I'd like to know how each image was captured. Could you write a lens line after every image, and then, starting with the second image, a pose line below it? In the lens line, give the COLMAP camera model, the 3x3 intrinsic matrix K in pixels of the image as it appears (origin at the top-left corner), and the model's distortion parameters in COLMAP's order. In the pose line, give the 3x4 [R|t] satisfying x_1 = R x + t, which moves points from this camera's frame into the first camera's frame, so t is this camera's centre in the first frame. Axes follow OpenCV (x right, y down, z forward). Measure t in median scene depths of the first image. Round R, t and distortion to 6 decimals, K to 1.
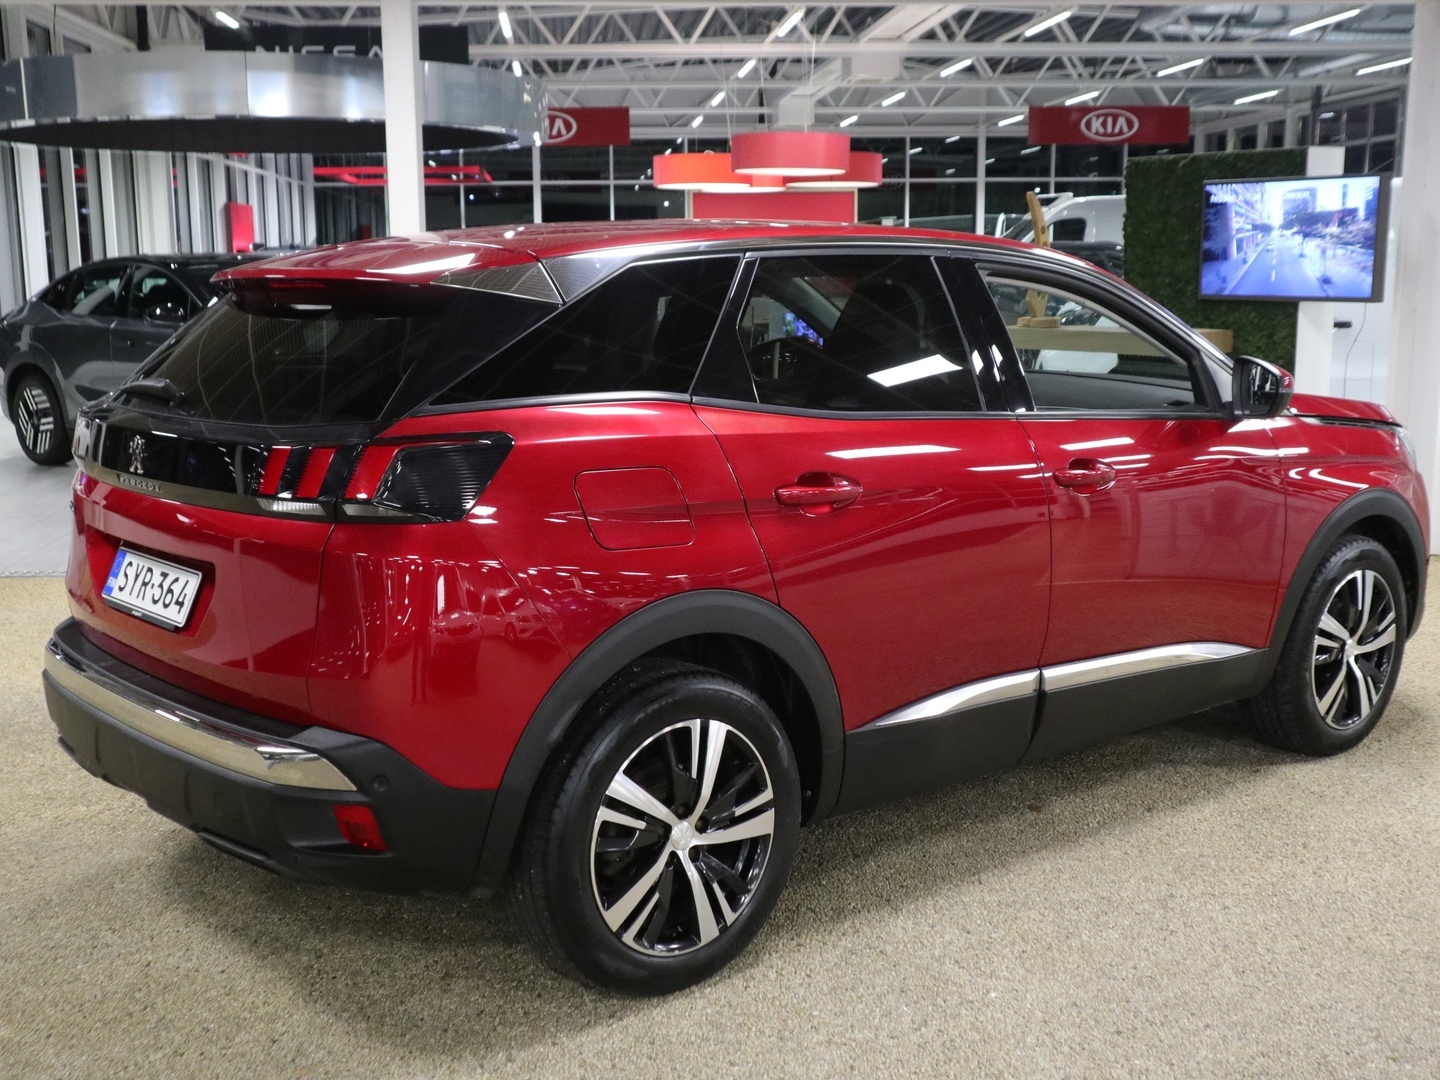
lens RADIAL K [[1647.0, 0, 683.0], [0, 1647.0, 541.8], [0, 0, 1]] dist [0.000026, 0.002518]
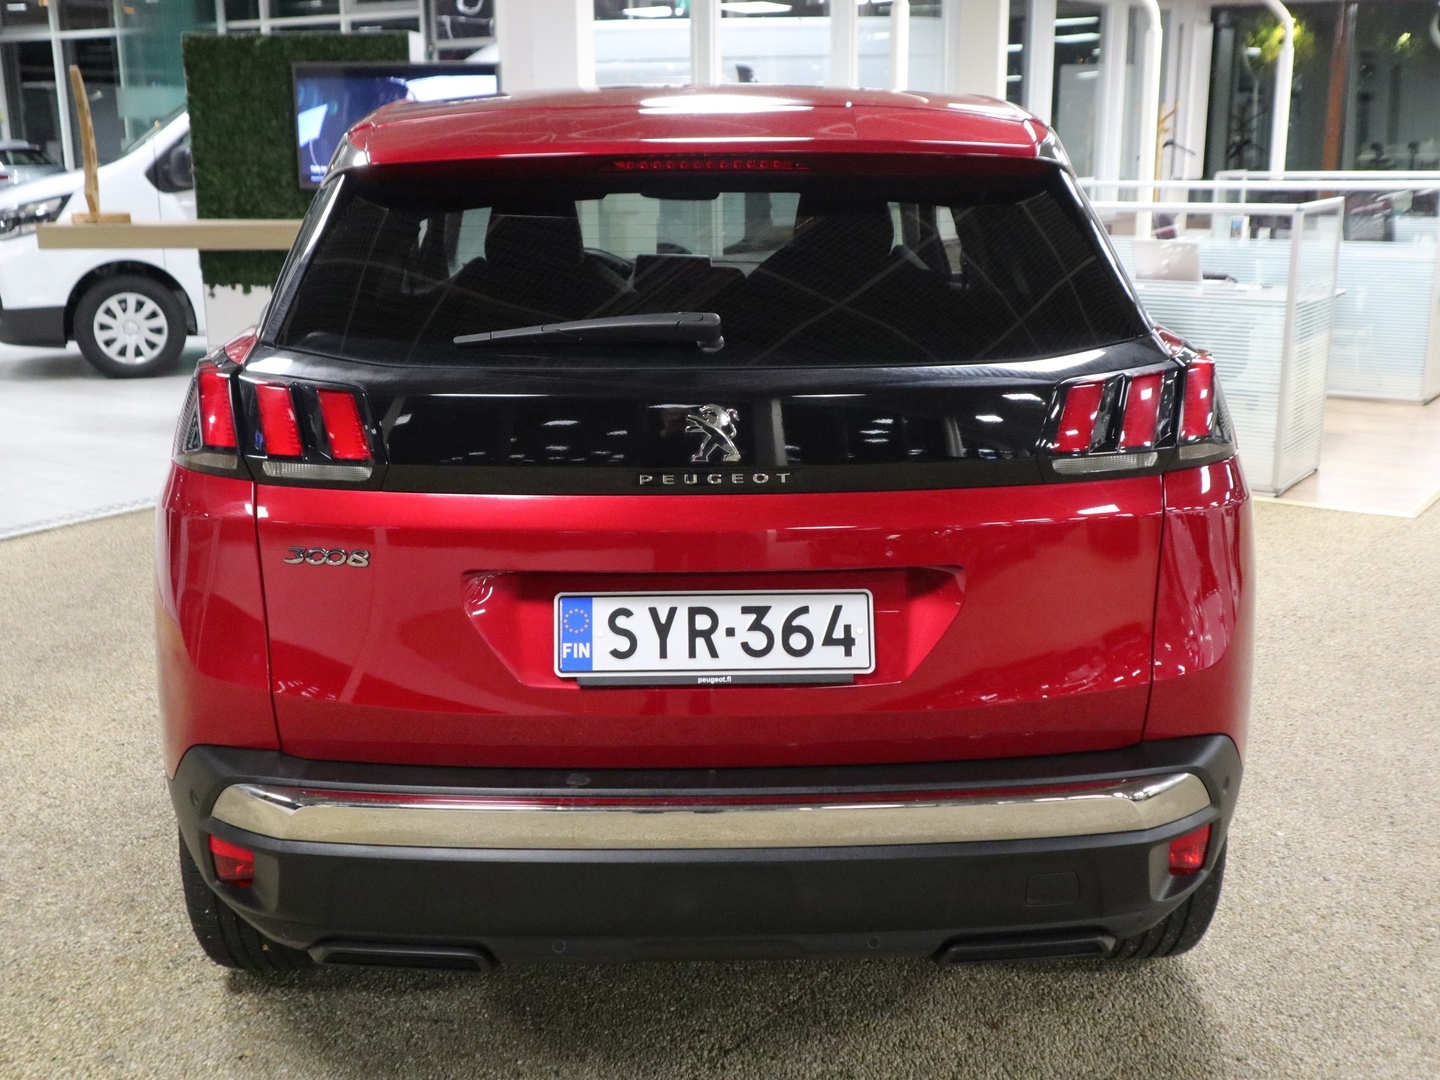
lens RADIAL K [[1647.0, 0, 683.0], [0, 1647.0, 541.8], [0, 0, 1]] dist [0.000026, 0.002518]
pose [[0.639140, -0.179495, 0.747851, -0.787230], [0.133922, 0.983503, 0.121601, -0.086749], [-0.757341, 0.022434, 0.652635, 0.571007]]
